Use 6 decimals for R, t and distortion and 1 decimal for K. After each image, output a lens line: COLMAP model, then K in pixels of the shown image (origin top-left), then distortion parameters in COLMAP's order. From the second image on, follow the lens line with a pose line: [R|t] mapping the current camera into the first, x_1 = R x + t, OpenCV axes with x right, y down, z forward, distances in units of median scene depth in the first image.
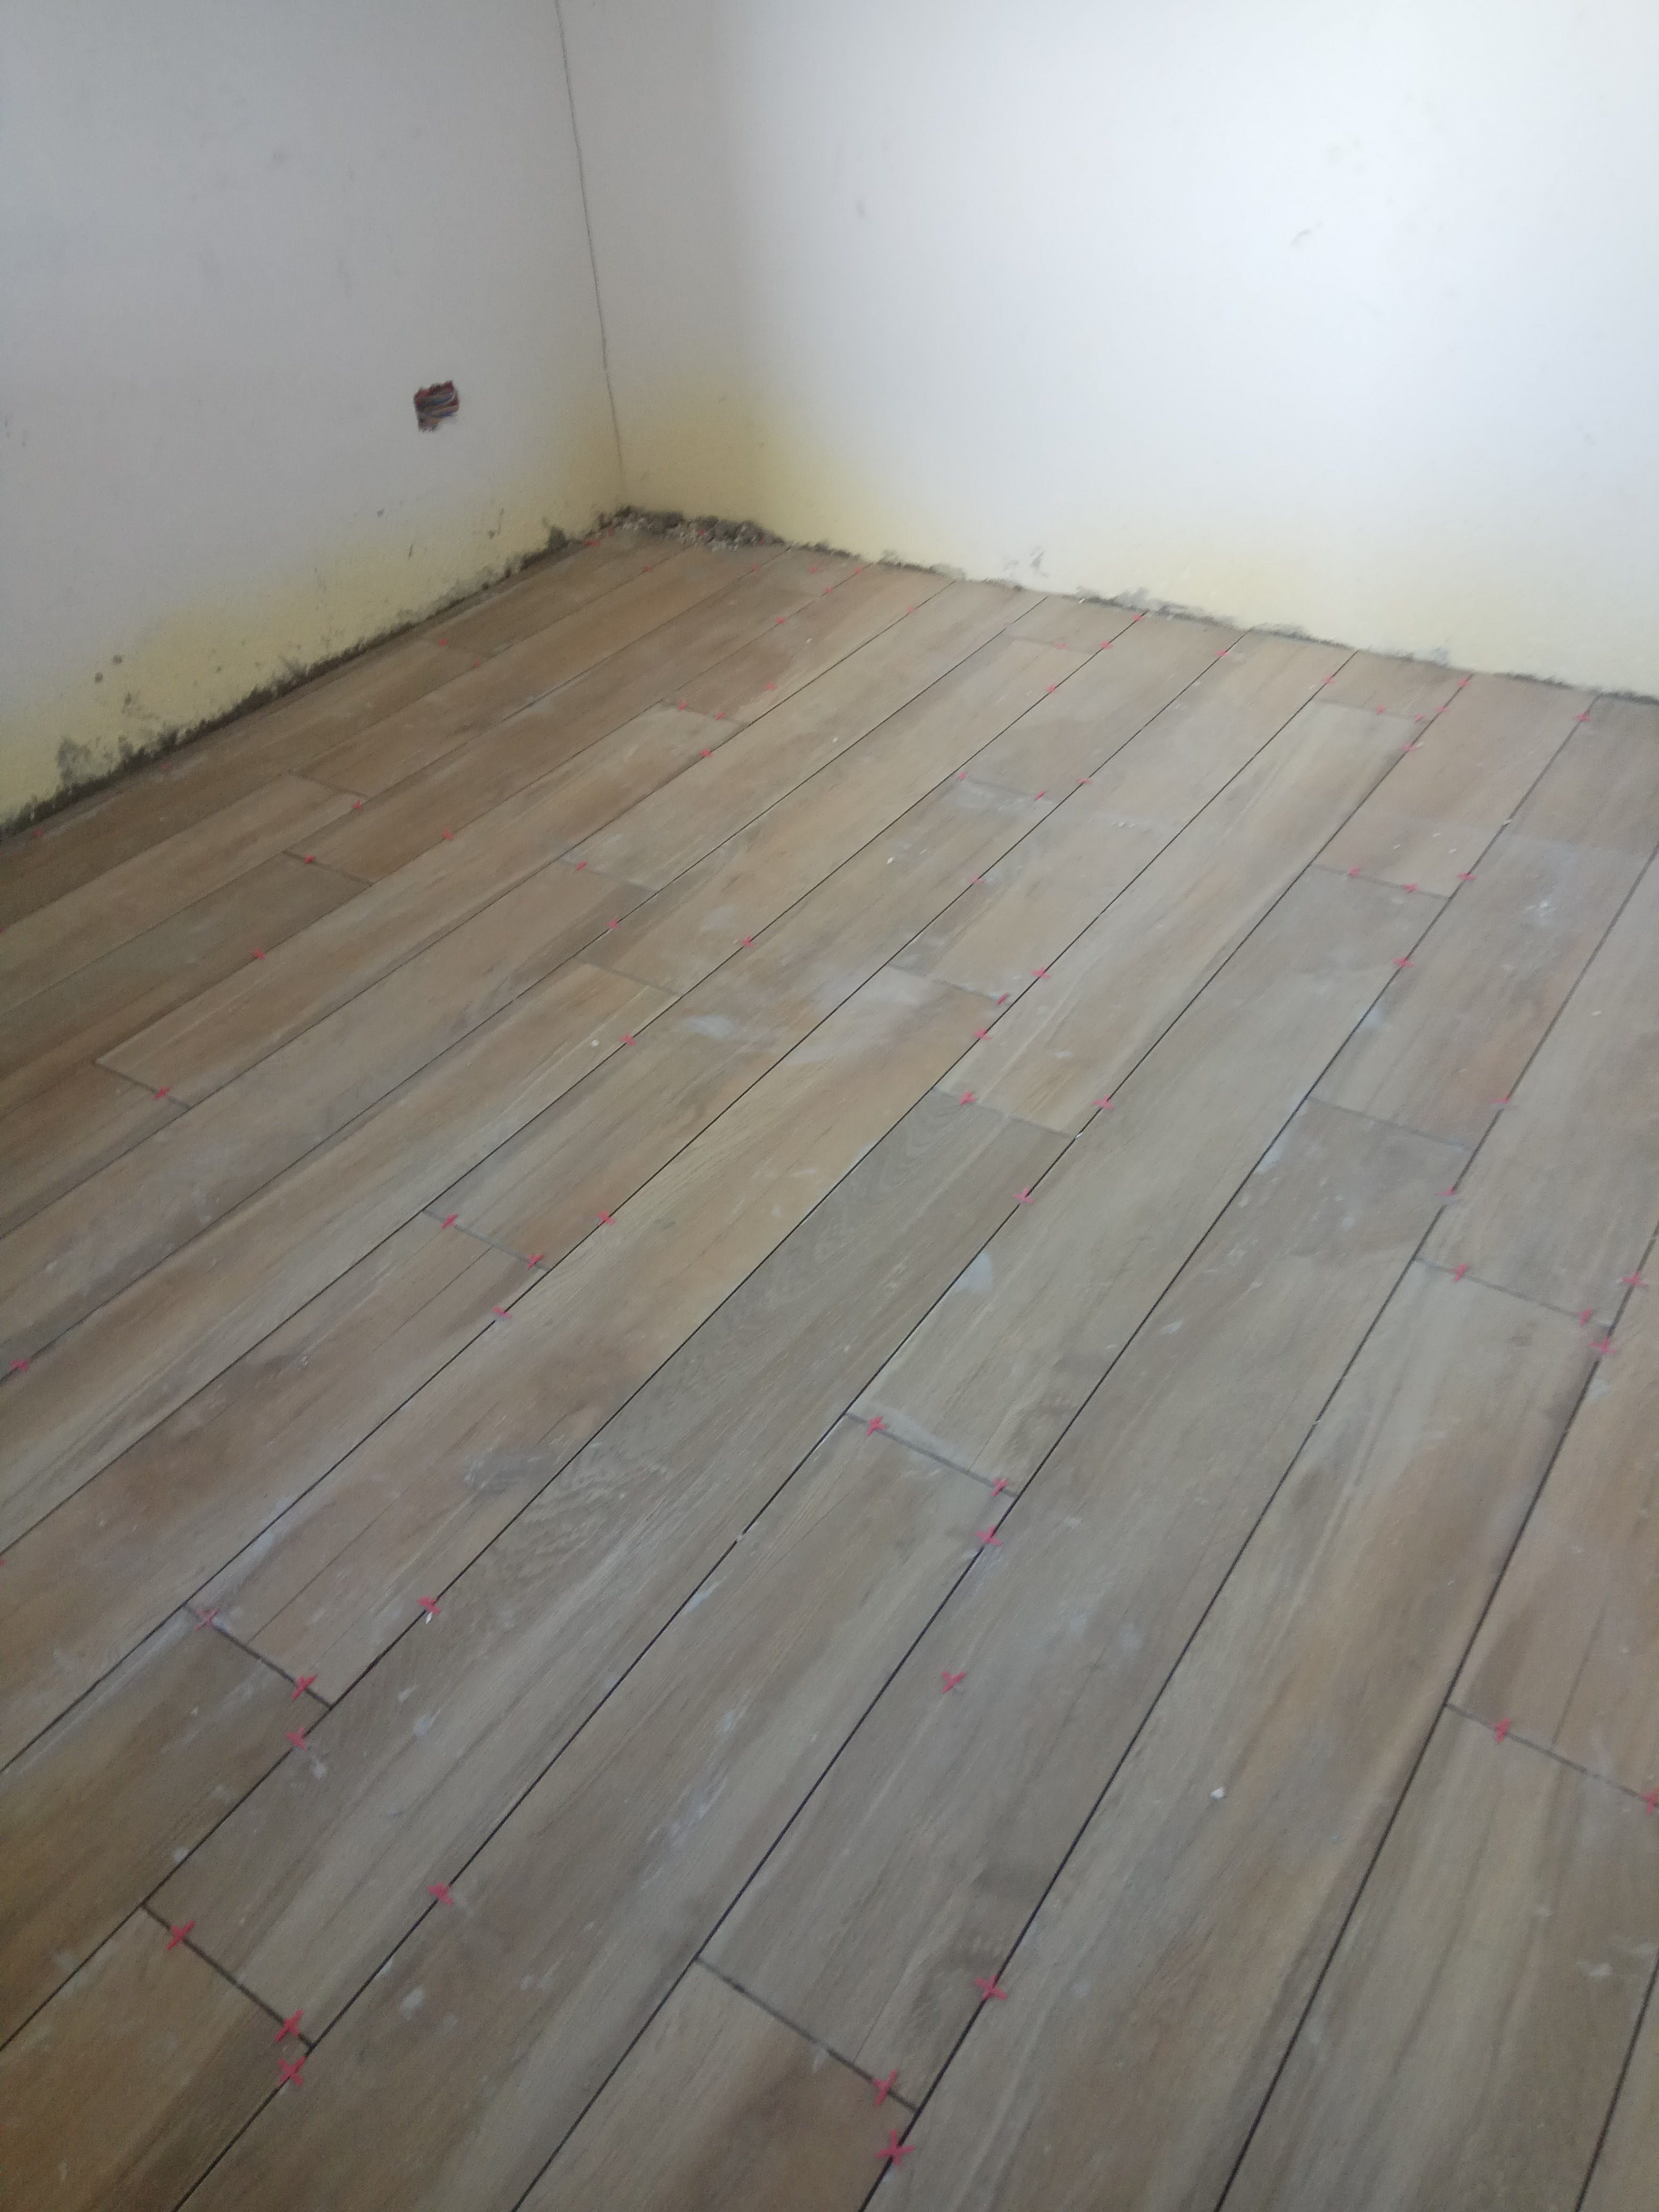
lens RADIAL K [[1705.2, 0, 825.2], [0, 1705.2, 1104.0], [0, 0, 1]] dist [0.124435, -0.176575]
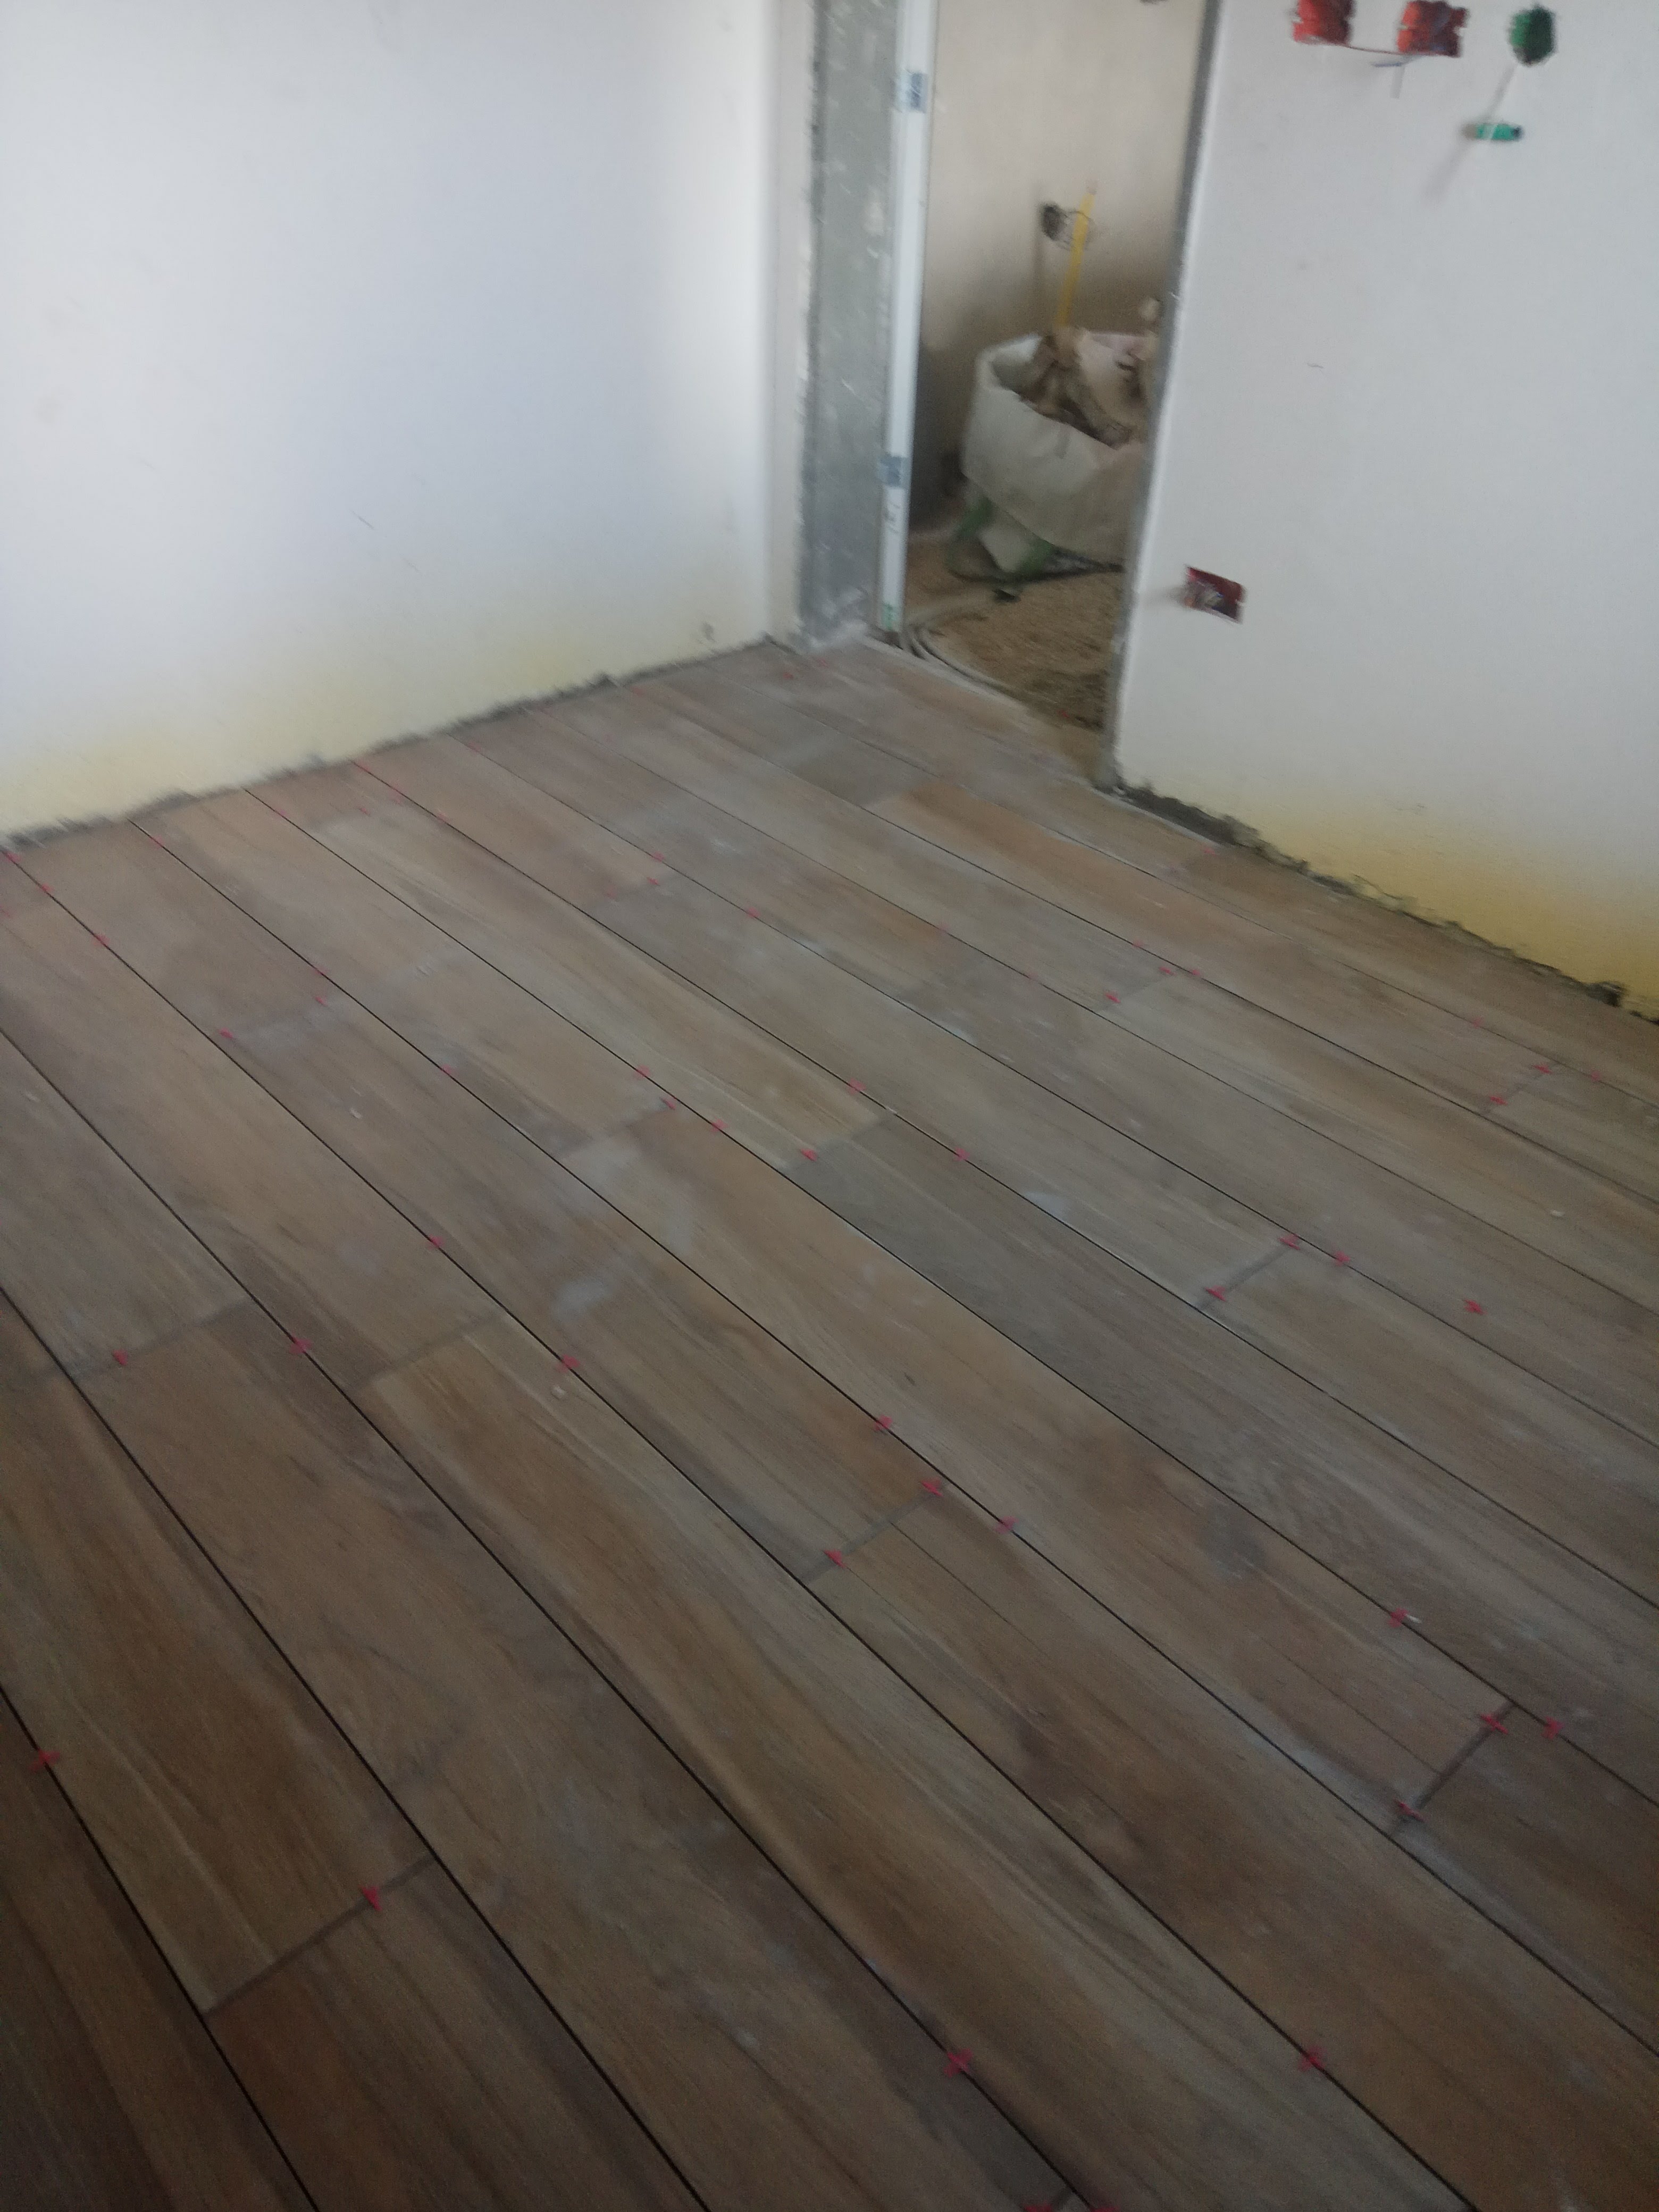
lens RADIAL K [[1705.2, 0, 825.2], [0, 1705.2, 1104.0], [0, 0, 1]] dist [0.124435, -0.176575]
pose [[0.231901, -0.500517, 0.834089, -0.685801], [0.567016, 0.766277, 0.302179, -0.300965], [-0.790389, 0.402866, 0.461501, 0.456288]]
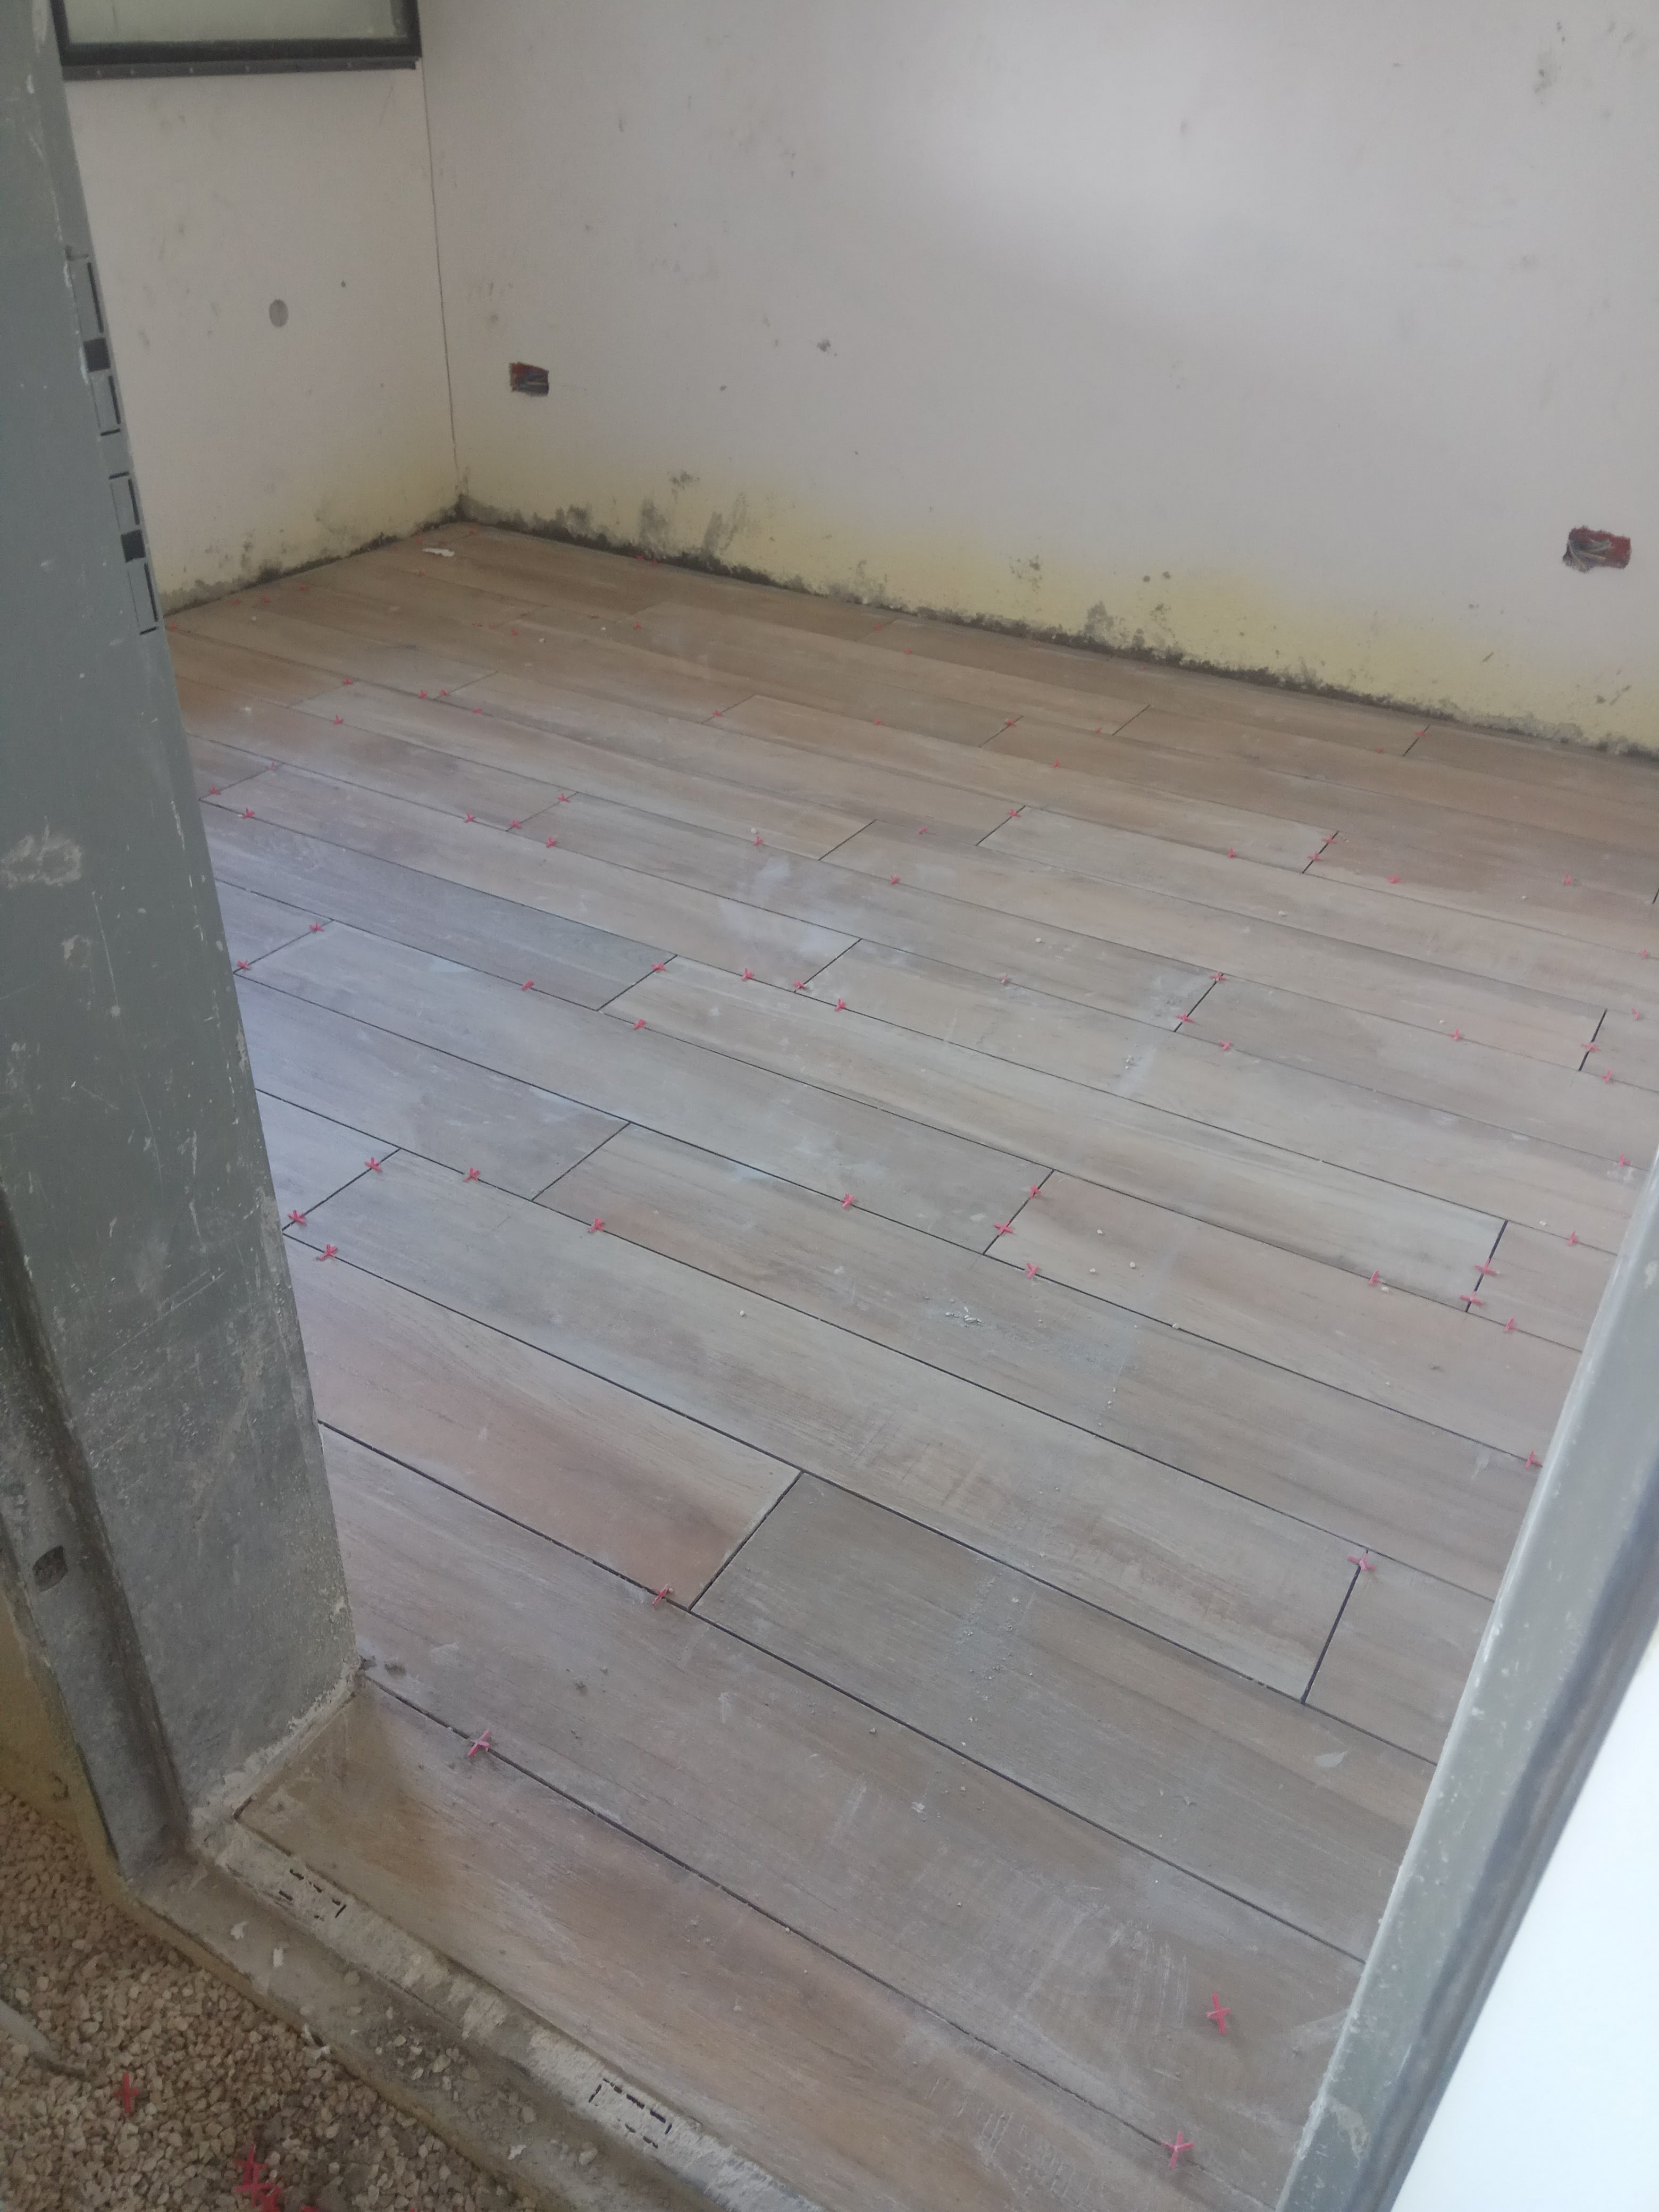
lens RADIAL K [[1705.2, 0, 825.2], [0, 1705.2, 1104.0], [0, 0, 1]] dist [0.124435, -0.176575]
pose [[0.058869, 0.604673, -0.794295, 0.997155], [-0.645669, 0.629899, 0.431669, -0.485726], [0.761345, 0.487440, 0.427500, 0.562604]]
